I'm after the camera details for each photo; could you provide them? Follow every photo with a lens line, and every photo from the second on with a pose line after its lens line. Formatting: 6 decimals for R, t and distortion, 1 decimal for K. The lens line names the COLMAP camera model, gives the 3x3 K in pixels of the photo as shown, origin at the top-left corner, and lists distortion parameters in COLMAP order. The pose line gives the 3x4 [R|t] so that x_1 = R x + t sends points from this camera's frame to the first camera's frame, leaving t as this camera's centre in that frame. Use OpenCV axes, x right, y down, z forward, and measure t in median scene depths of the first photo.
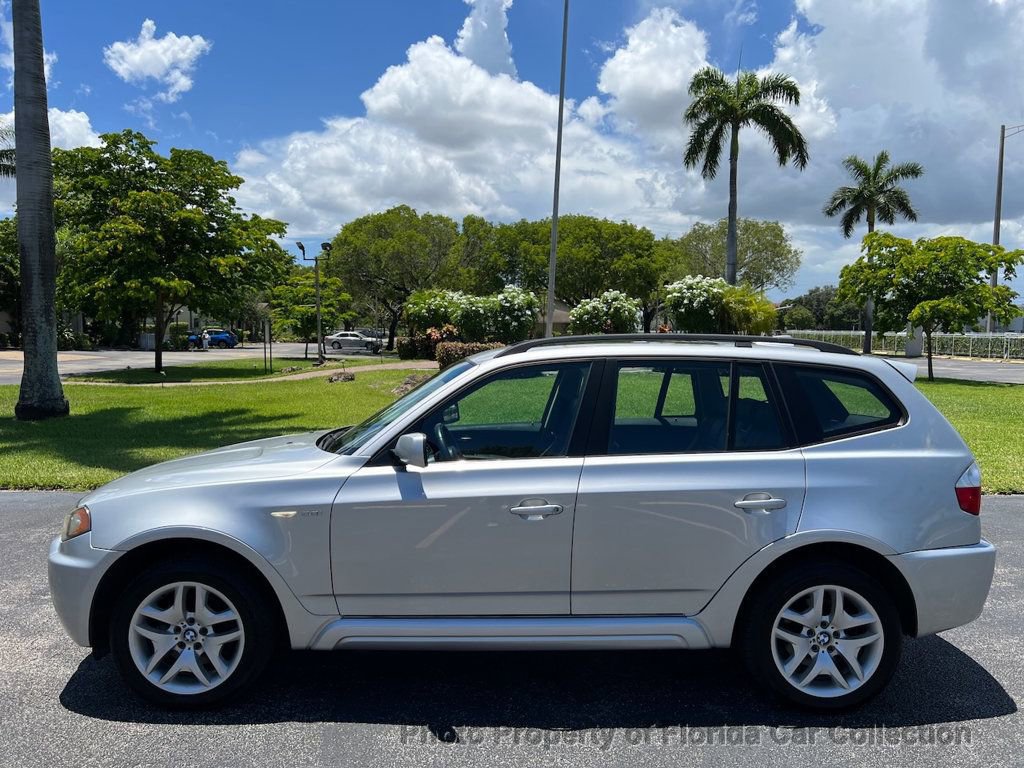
lens RADIAL K [[775.6, 0, 504.3], [0, 775.6, 391.0], [0, 0, 1]] dist [0.047634, -0.051484]
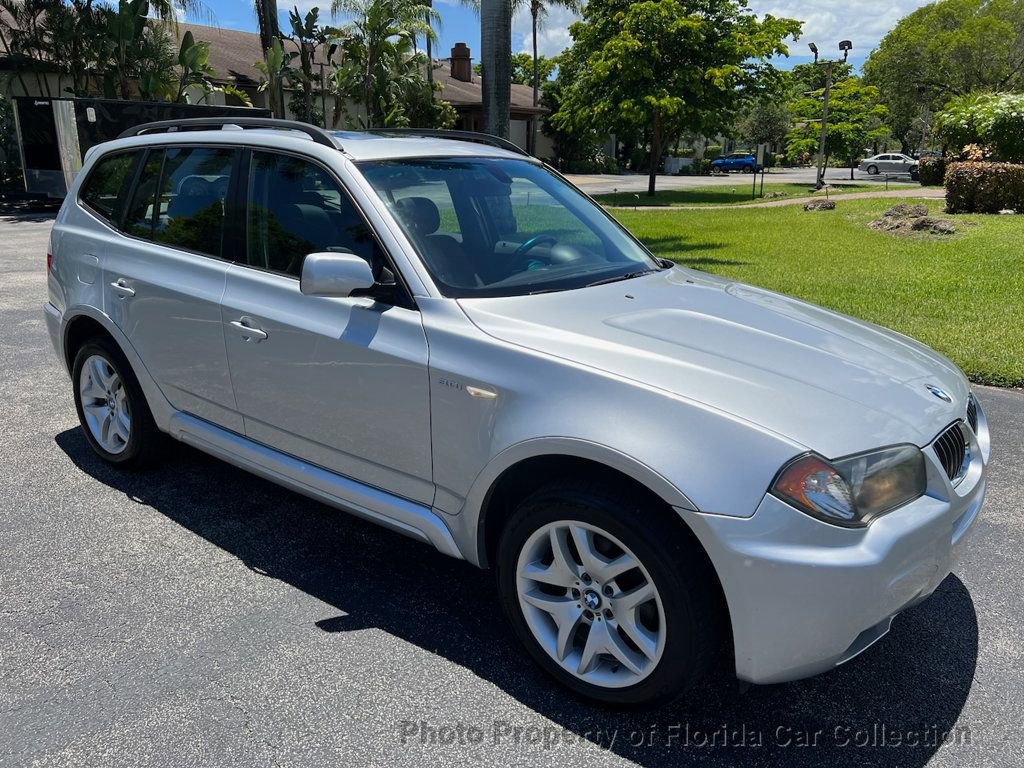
lens RADIAL K [[775.6, 0, 491.5], [0, 775.6, 382.6], [0, 0, 1]] dist [0.047634, -0.051484]
pose [[0.775685, 0.171189, -0.607459, 0.057811], [-0.043574, 0.974740, 0.219051, -0.000231], [0.629614, -0.143445, 0.763551, 0.073191]]
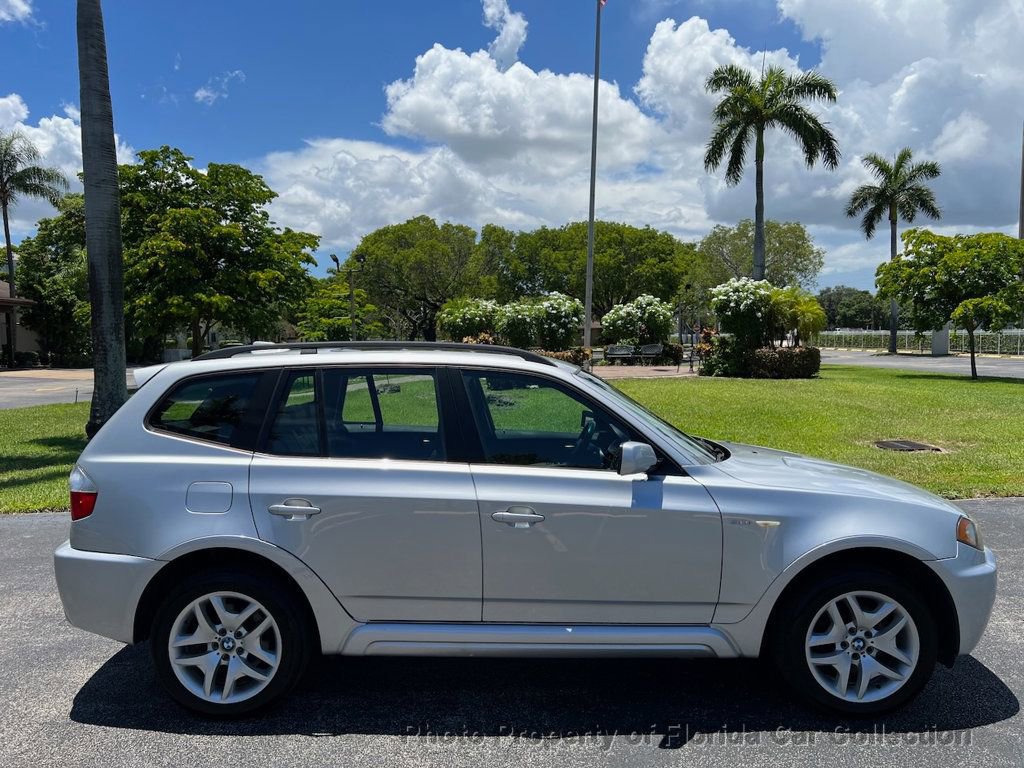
lens RADIAL K [[775.6, 0, 503.0], [0, 775.6, 390.1], [0, 0, 1]] dist [0.047634, -0.051484]
pose [[0.999670, -0.021631, -0.013855, -0.039611], [0.021478, 0.999707, -0.011131, -0.001484], [0.014091, 0.010830, 0.999842, 0.007544]]
